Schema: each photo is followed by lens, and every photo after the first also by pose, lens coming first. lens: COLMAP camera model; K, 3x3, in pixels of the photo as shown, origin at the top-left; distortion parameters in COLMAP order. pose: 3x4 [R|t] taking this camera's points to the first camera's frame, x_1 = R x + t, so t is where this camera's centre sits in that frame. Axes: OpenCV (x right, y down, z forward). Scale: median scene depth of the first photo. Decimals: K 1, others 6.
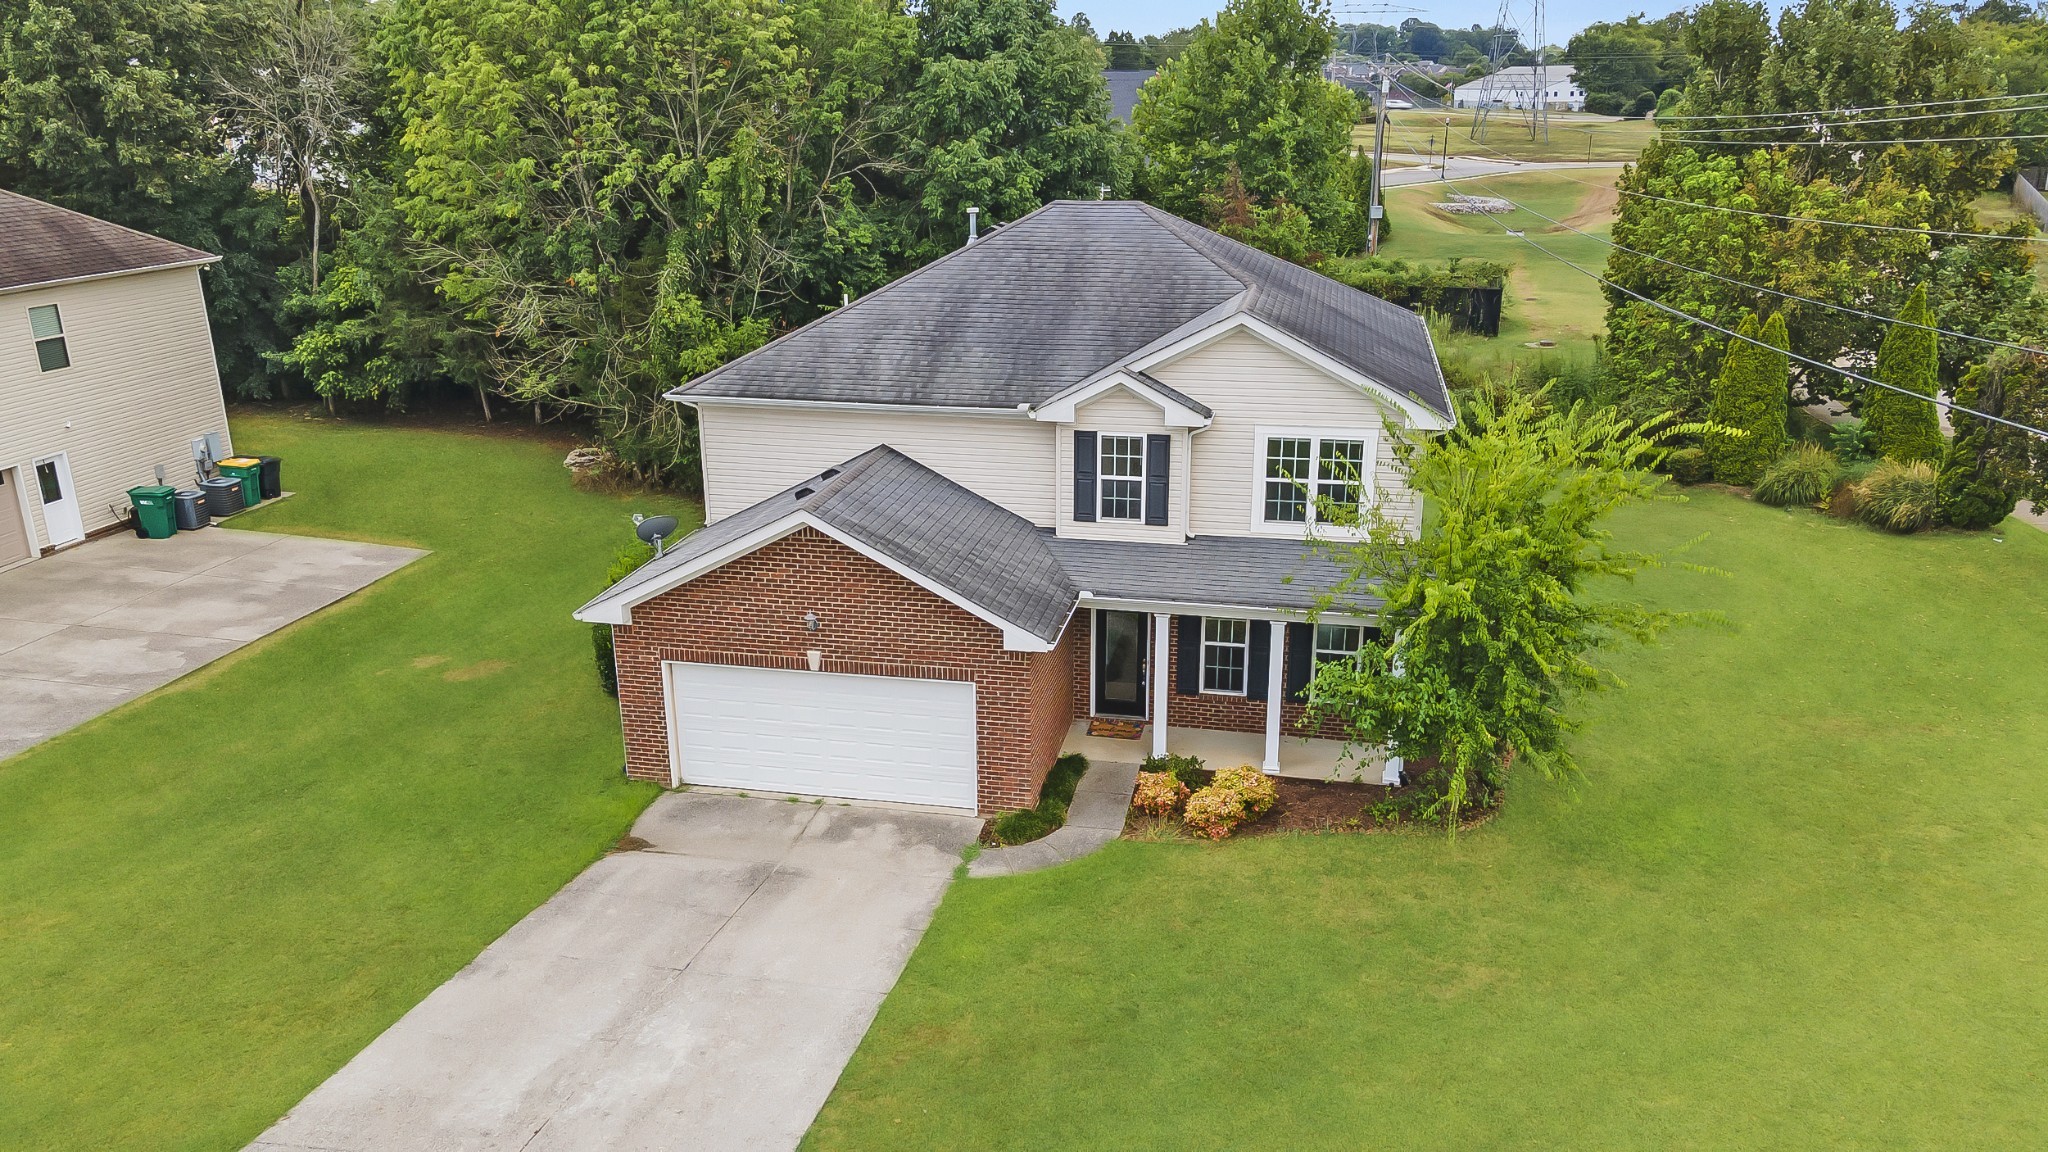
lens RADIAL K [[1536.0, 0, 1021.6], [0, 1536.0, 584.4], [0, 0, 1]] dist [0.013385, 0.001495]
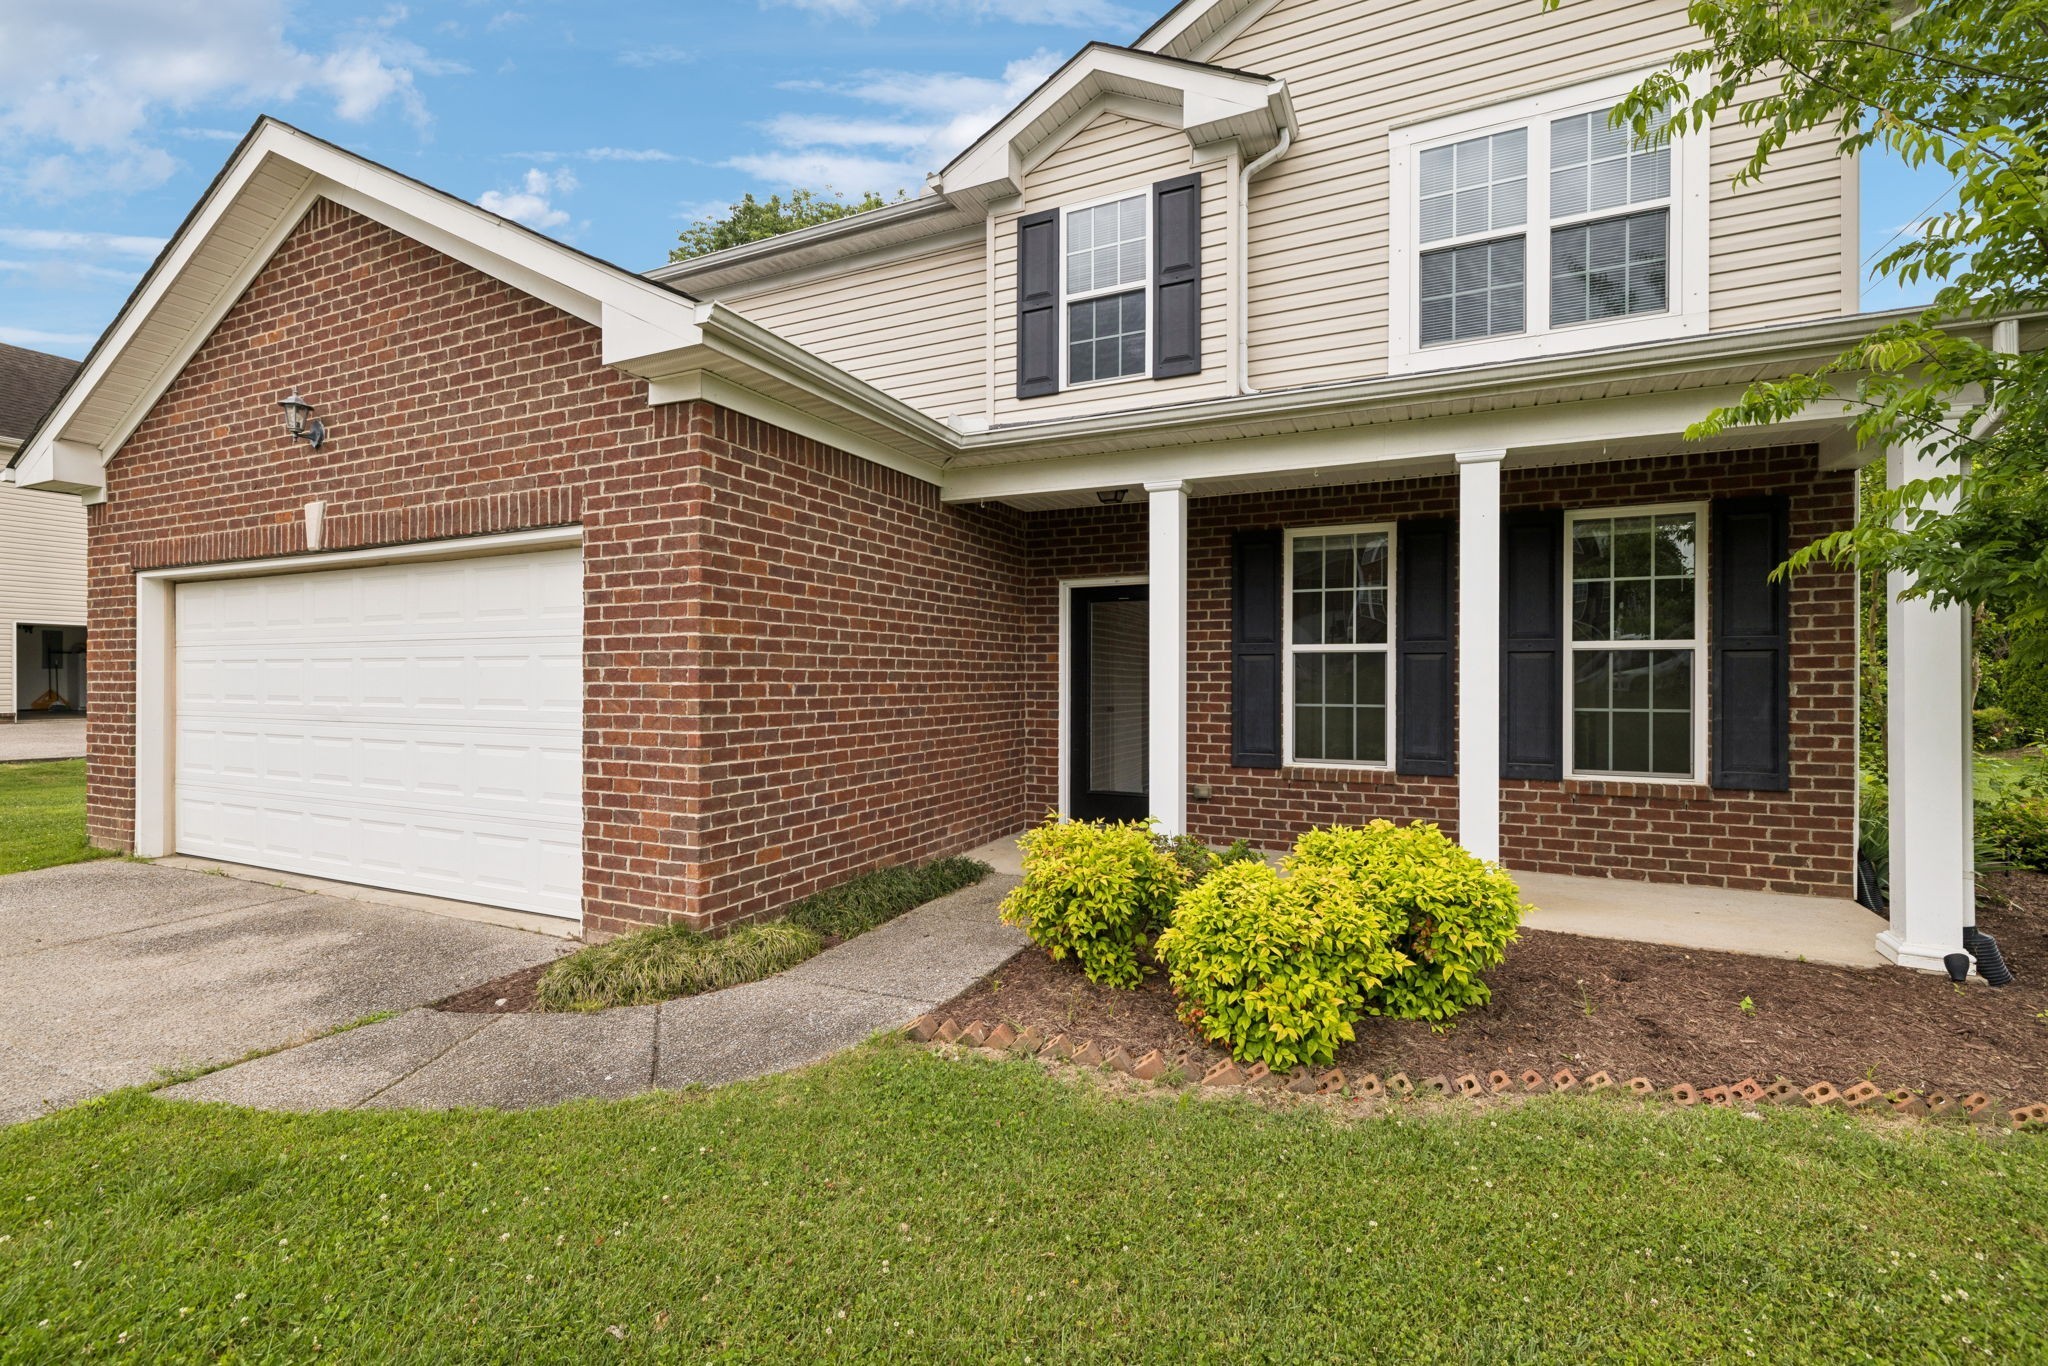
lens RADIAL K [[893.3, 0, 1025.3], [0, 893.3, 679.3], [0, 0, 1]] dist [0.004907, -0.000945]
pose [[0.970483, 0.006312, -0.241087, 0.110587], [-0.083542, 0.946563, -0.311512, 0.141552], [0.226238, 0.322458, 0.919150, 0.771569]]
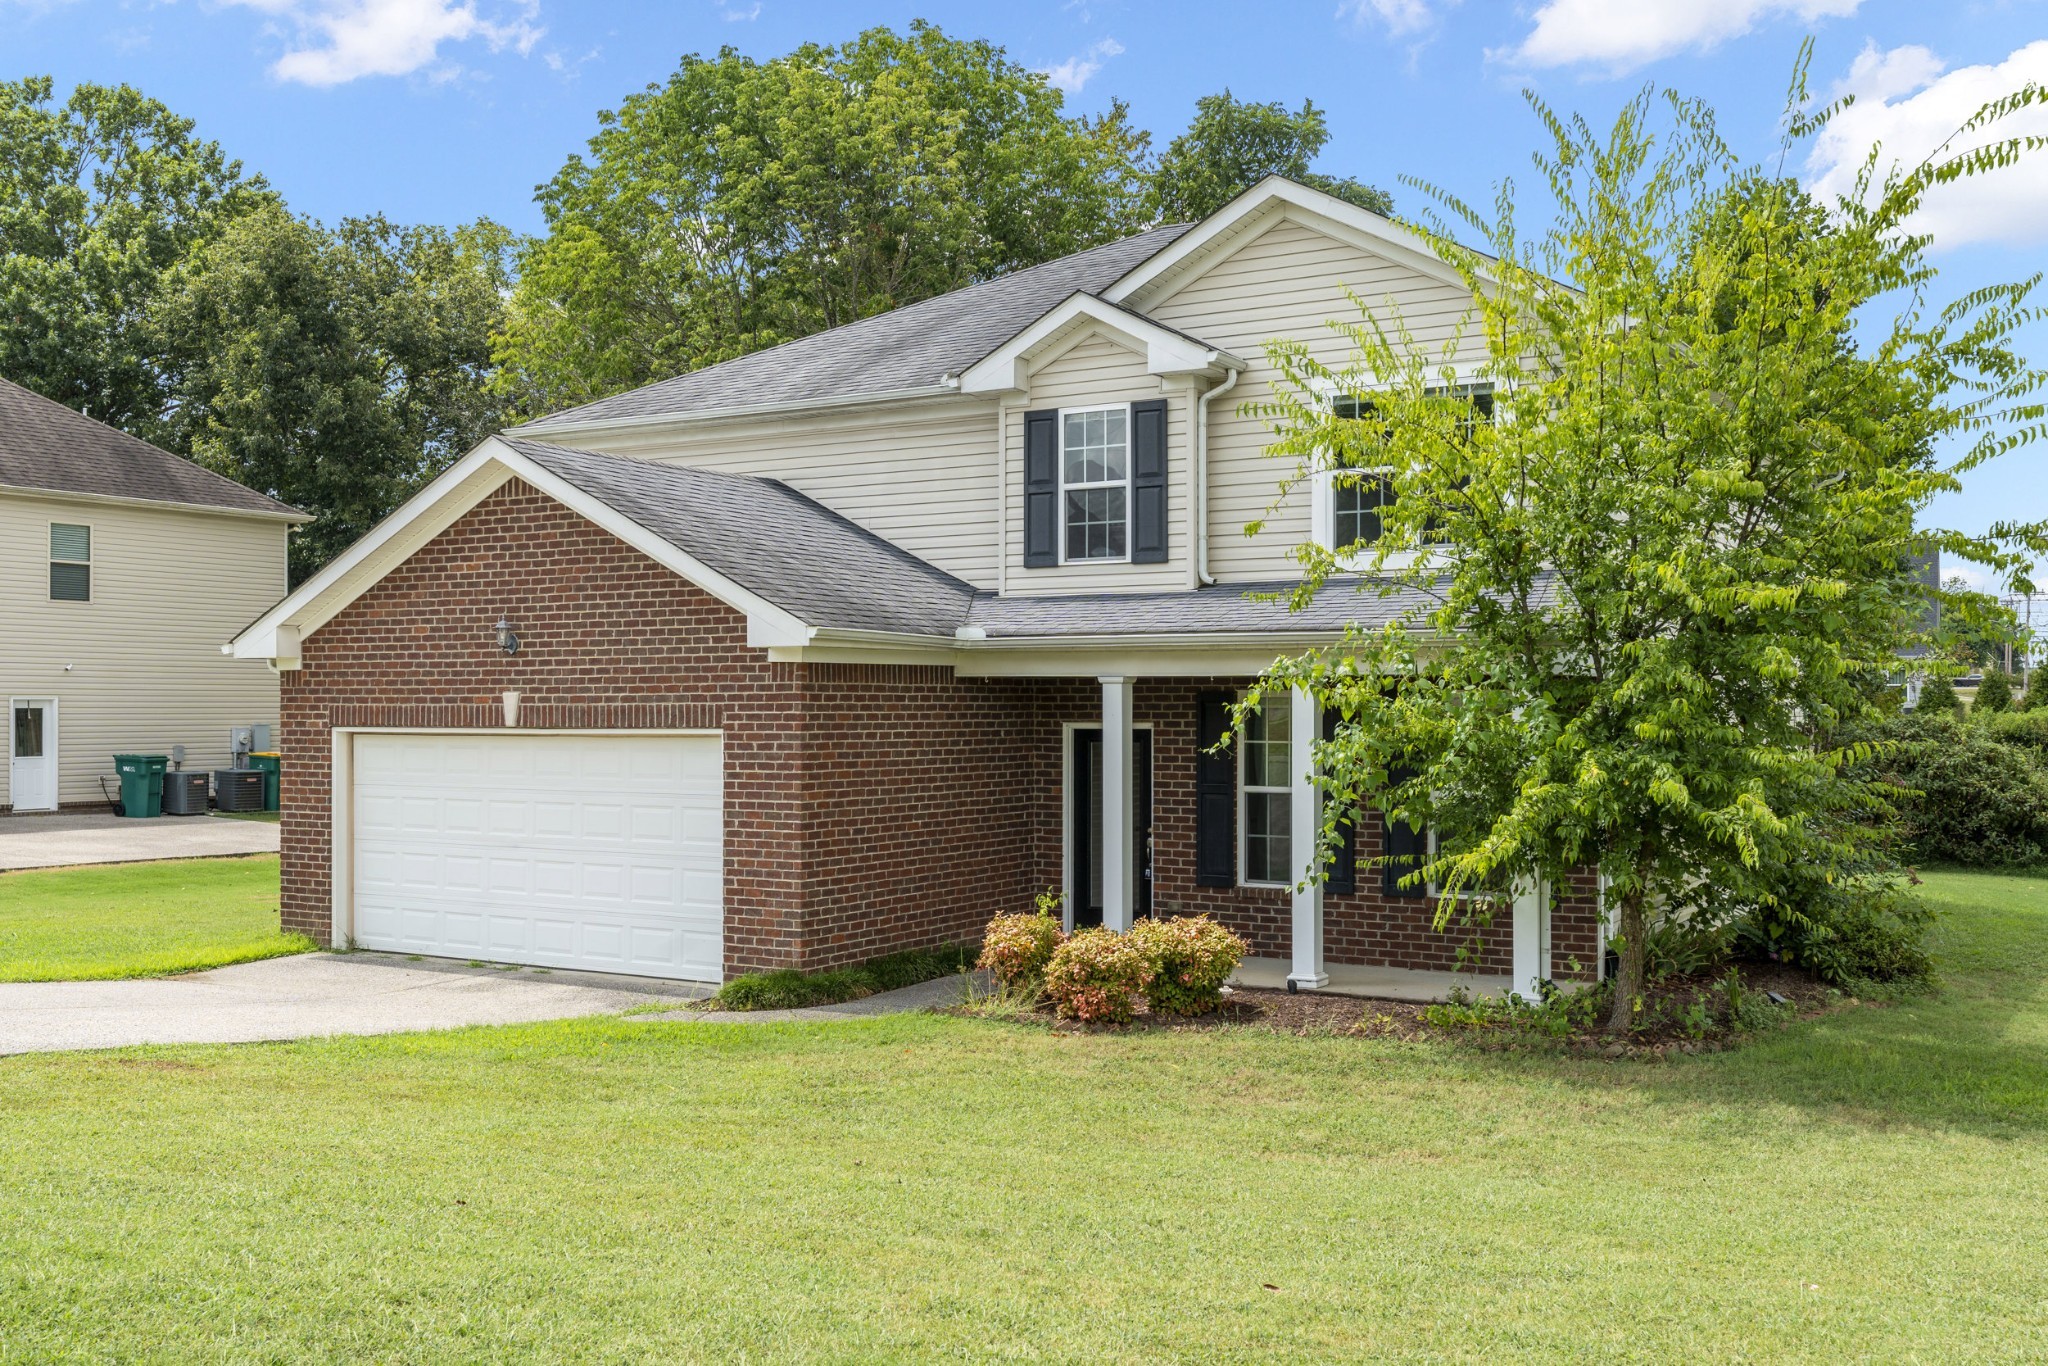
lens RADIAL K [[1975.5, 0, 1015.1], [0, 1975.5, 699.2], [0, 0, 1]] dist [-0.014391, 0.000000]
pose [[0.938631, 0.002672, -0.344914, 0.297973], [-0.114397, 0.945783, -0.303987, 0.242070], [0.325401, 0.324788, 0.888046, 0.346824]]
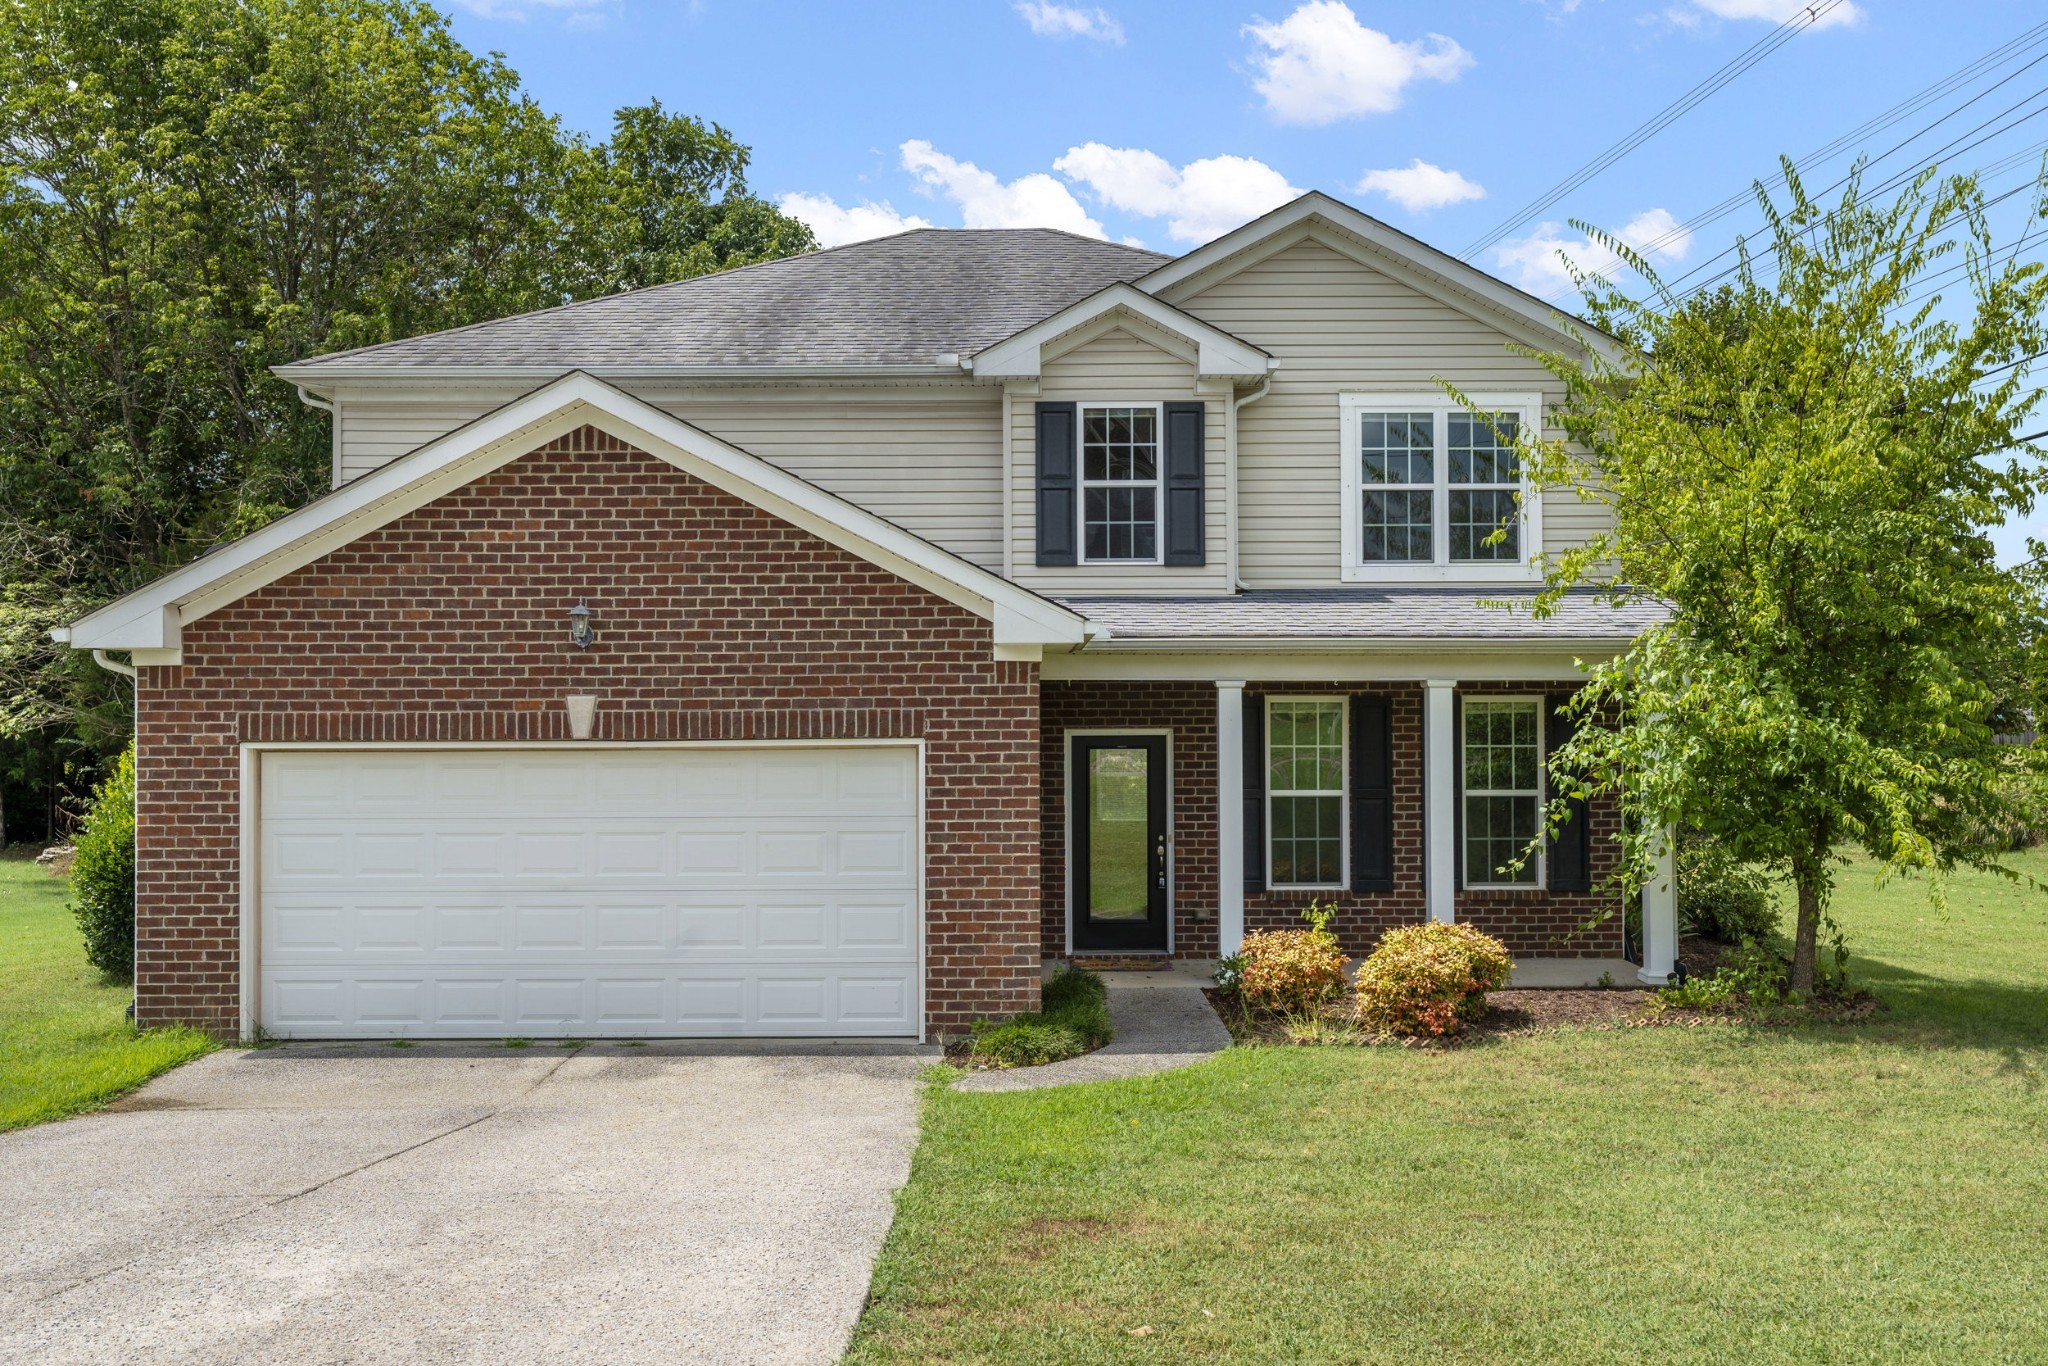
lens RADIAL K [[1782.4, 0, 1015.5], [0, 1782.4, 680.2], [0, 0, 1]] dist [-0.010387, 0.002793]
pose [[0.979343, 0.004309, 0.202158, -0.106739], [0.064874, 0.940223, -0.334322, 0.218350], [-0.191514, 0.340531, 0.920522, 0.424875]]
